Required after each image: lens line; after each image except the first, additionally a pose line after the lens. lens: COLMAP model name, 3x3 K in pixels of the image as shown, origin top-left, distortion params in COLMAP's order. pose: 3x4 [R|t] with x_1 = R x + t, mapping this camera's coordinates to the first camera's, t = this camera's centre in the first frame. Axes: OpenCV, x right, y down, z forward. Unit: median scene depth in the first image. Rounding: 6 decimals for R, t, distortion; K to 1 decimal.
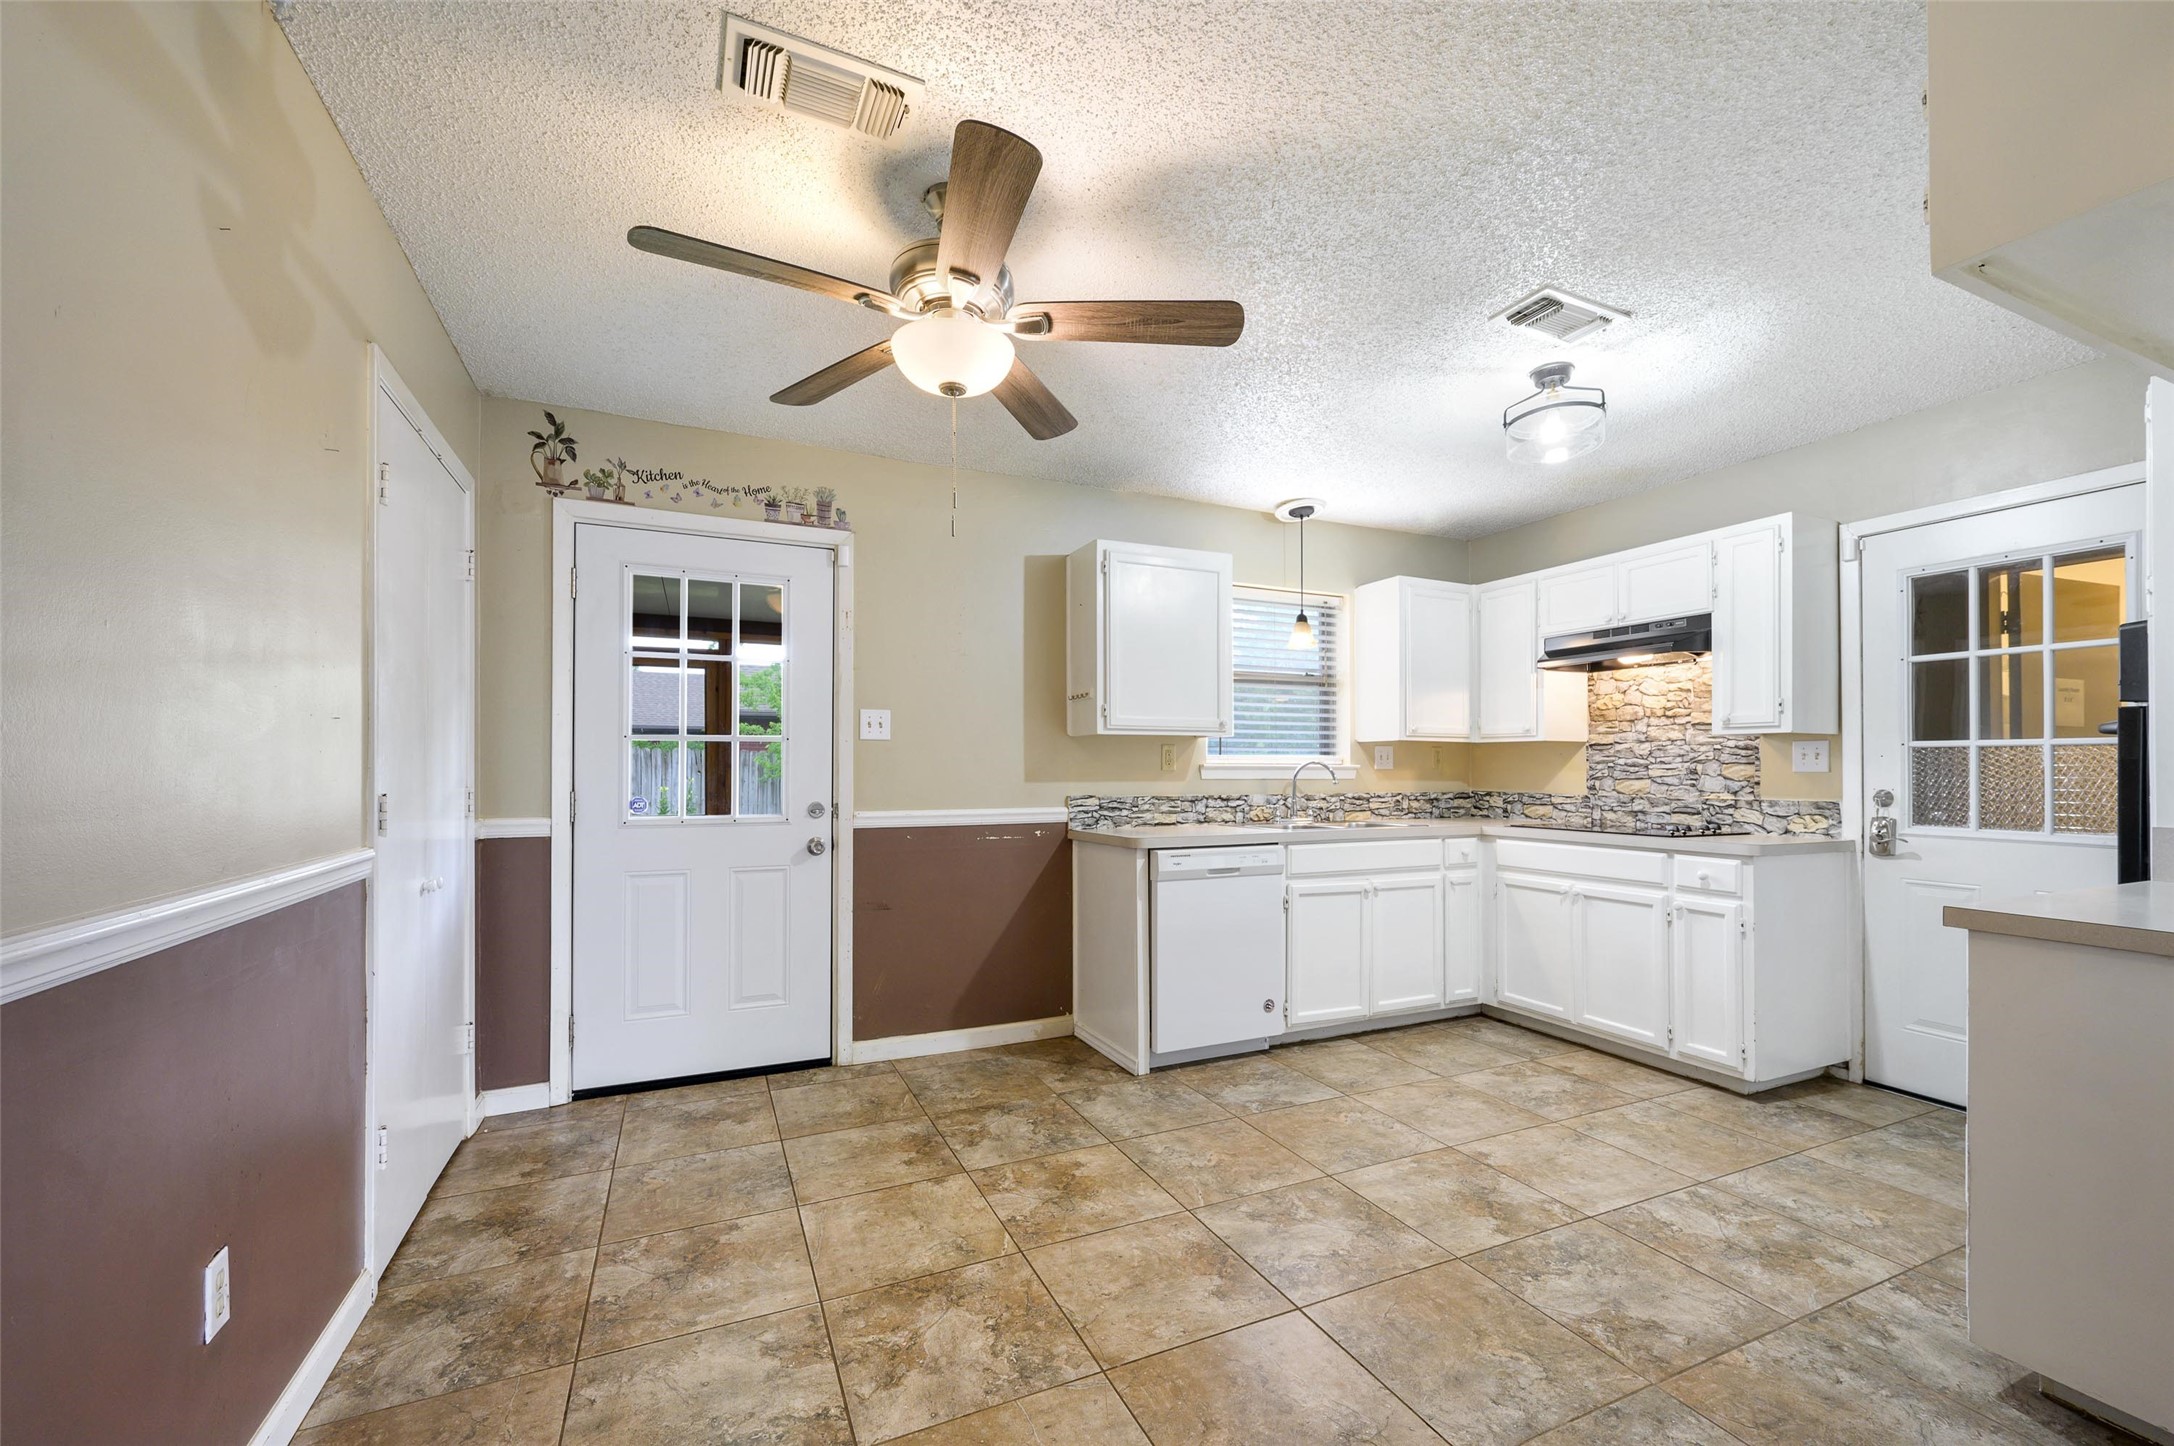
lens RADIAL K [[912.2, 0, 1096.9], [0, 912.2, 762.0], [0, 0, 1]] dist [-0.004848, 0.000877]
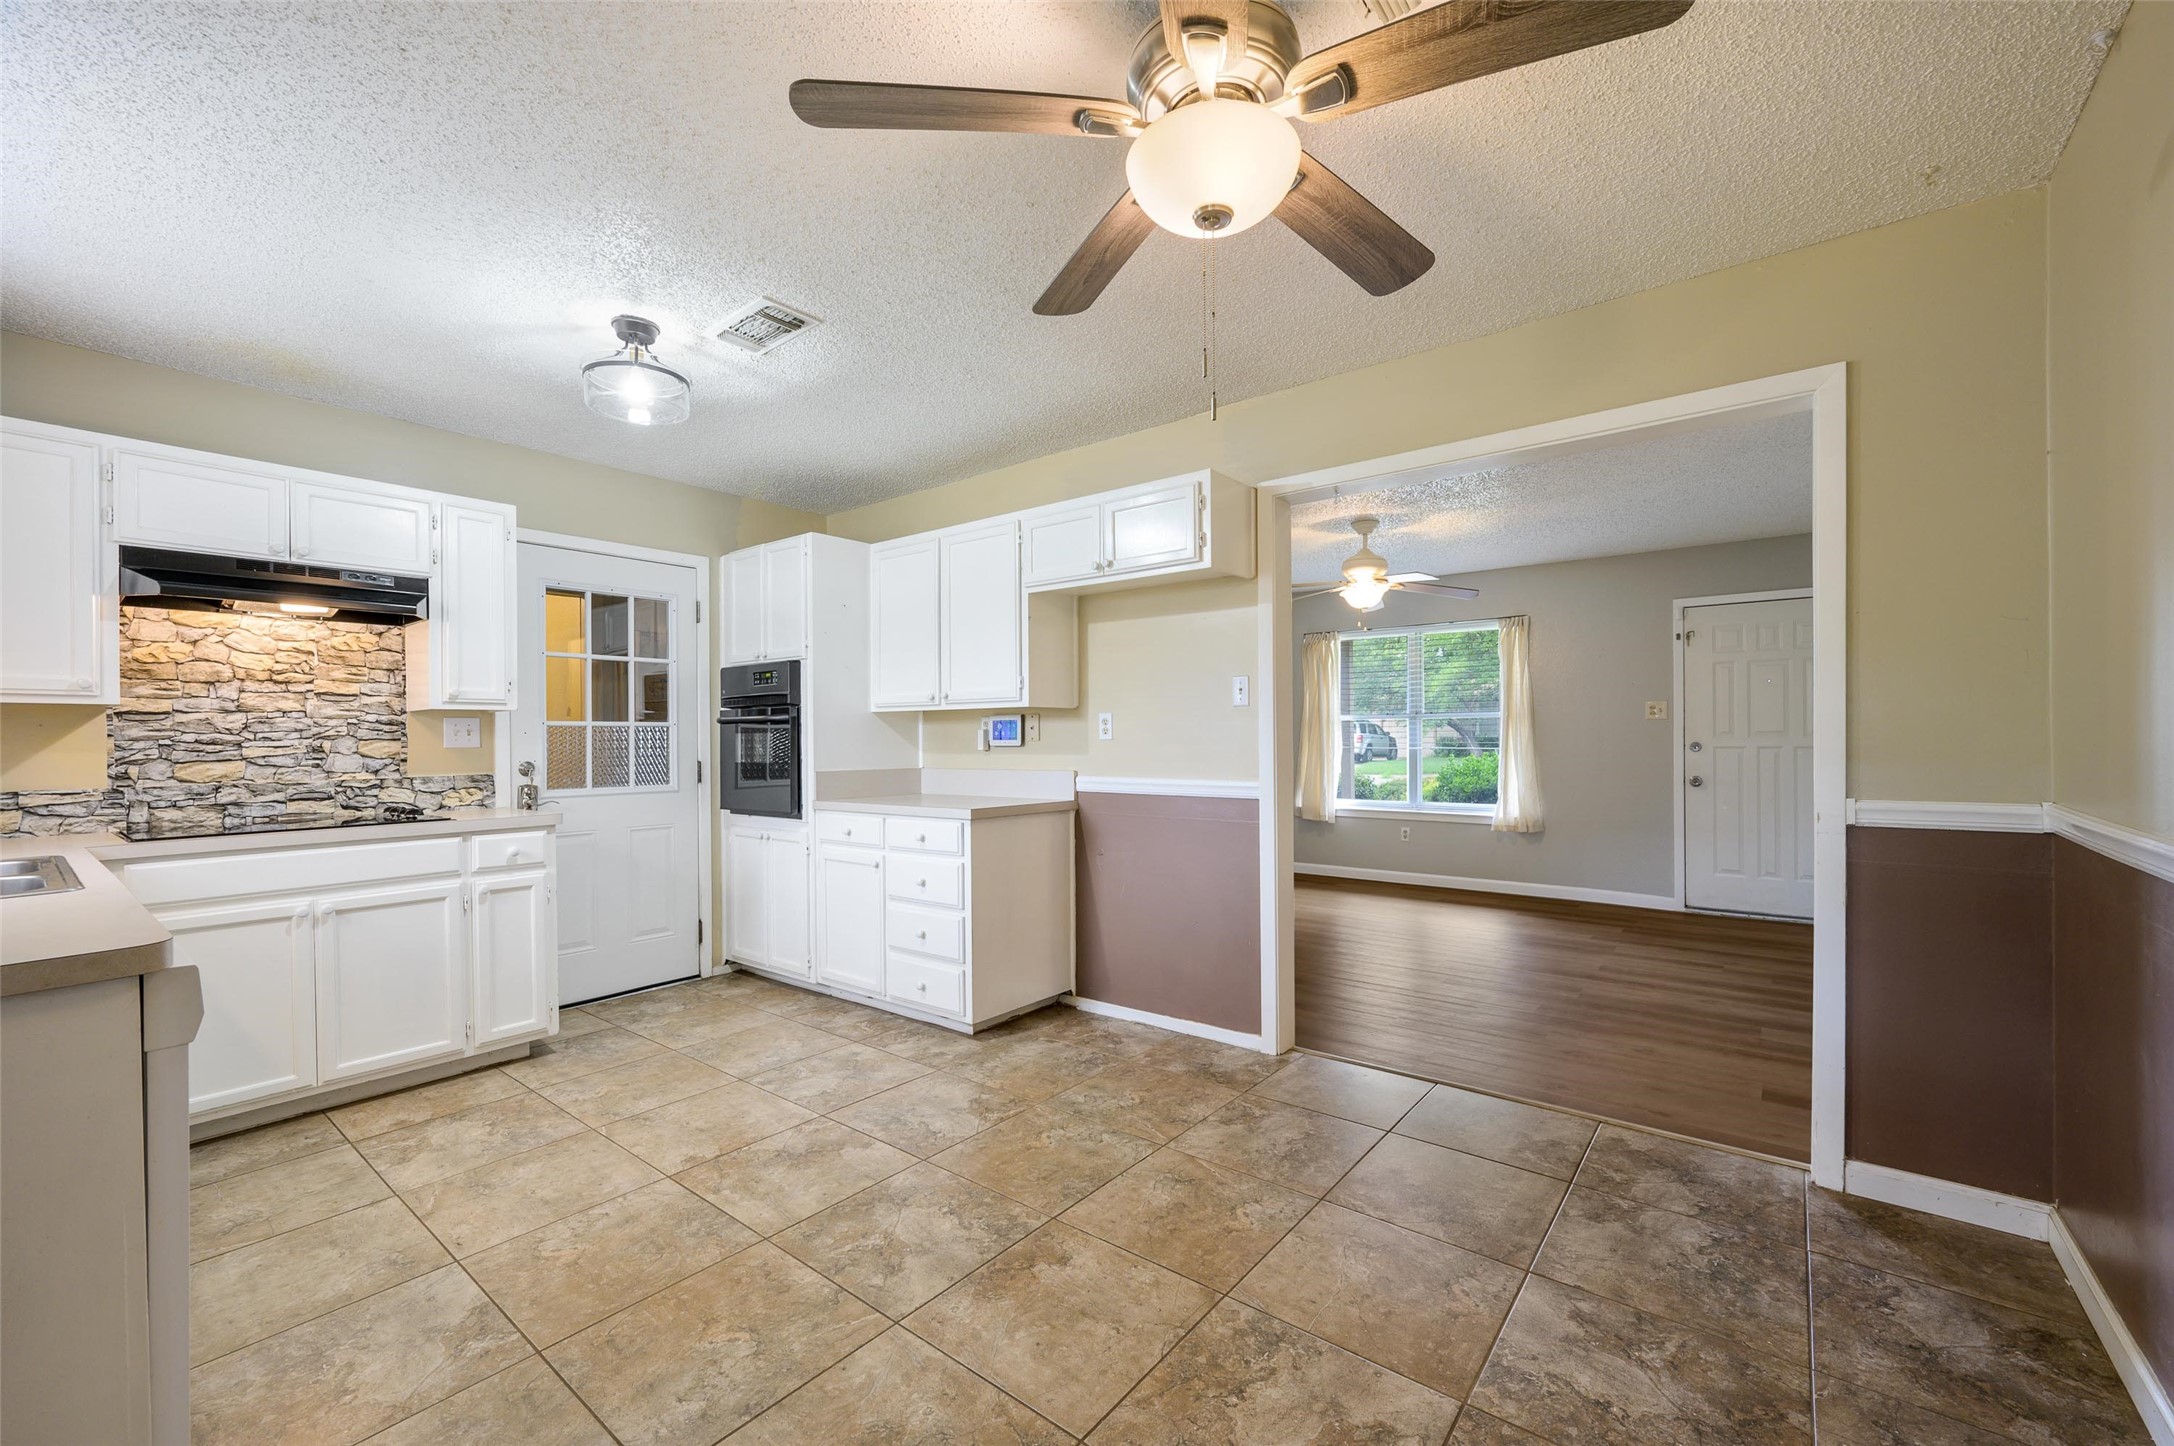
lens RADIAL K [[864.0, 0, 1081.3], [0, 864.0, 733.9], [0, 0, 1]] dist [-0.001184, 0.000516]
pose [[-0.454770, 0.010511, 0.890547, -0.435313], [0.003996, 0.999944, -0.009762, 0.008860], [-0.890600, -0.000881, -0.454787, 0.847271]]
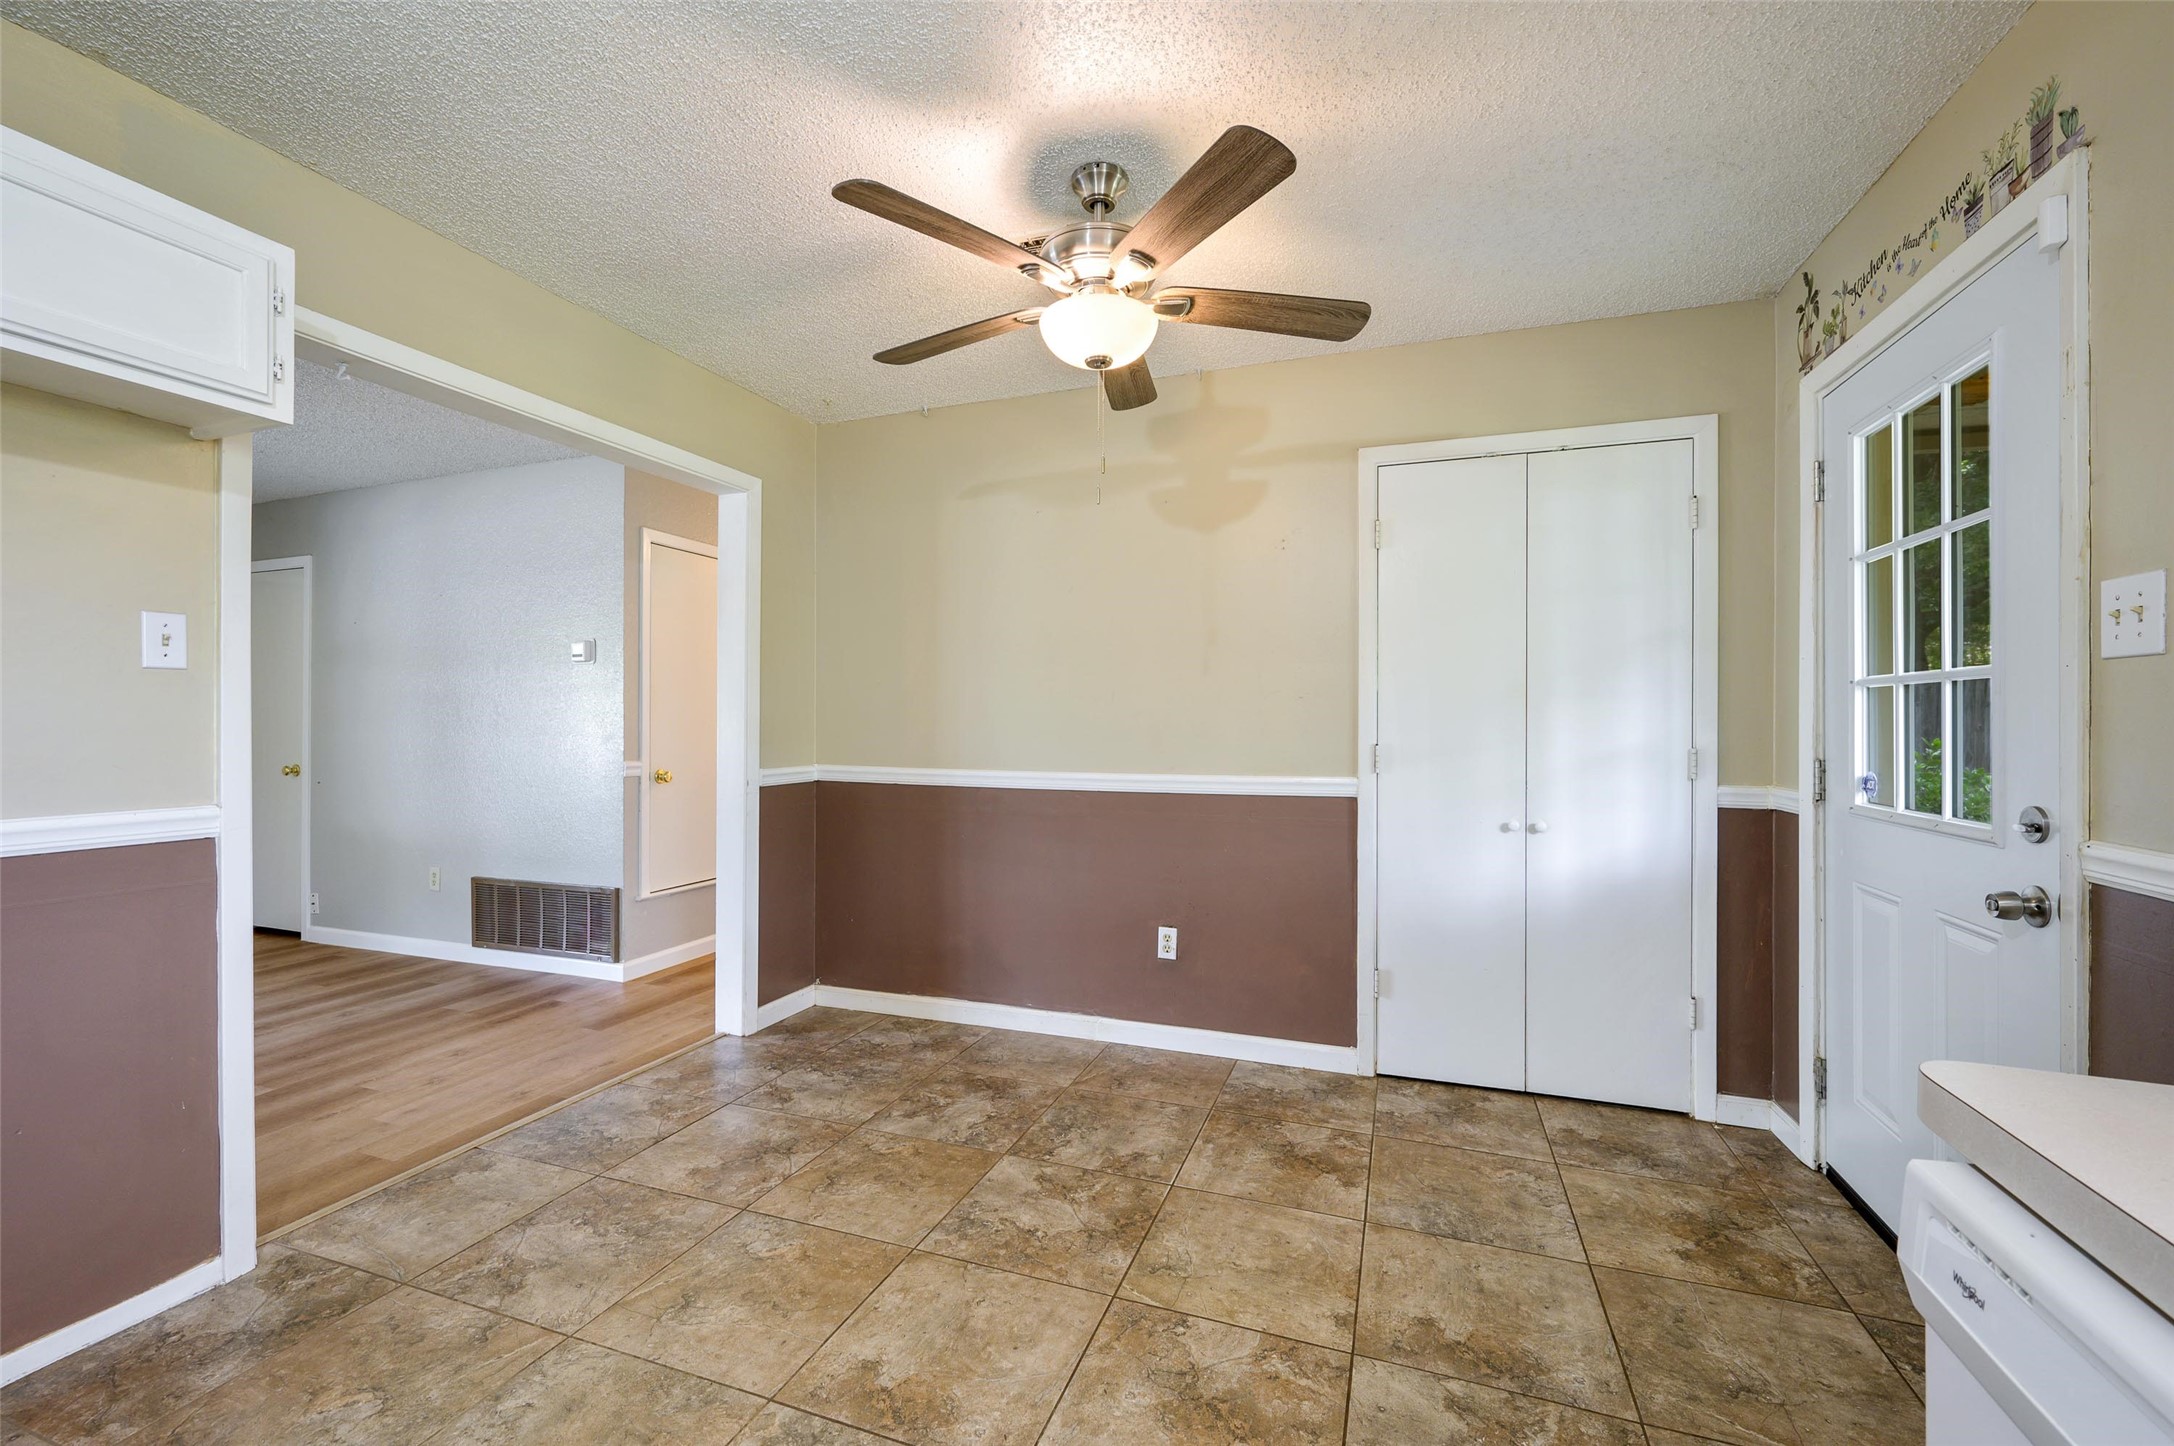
lens RADIAL K [[864.0, 0, 1105.5], [0, 864.0, 726.6], [0, 0, 1]] dist [-0.001184, 0.000516]
pose [[-0.696019, 0.003909, -0.718013, 0.328444], [0.005659, 0.999984, -0.000041, 0.001816], [0.718001, -0.004092, -0.696030, 1.021309]]
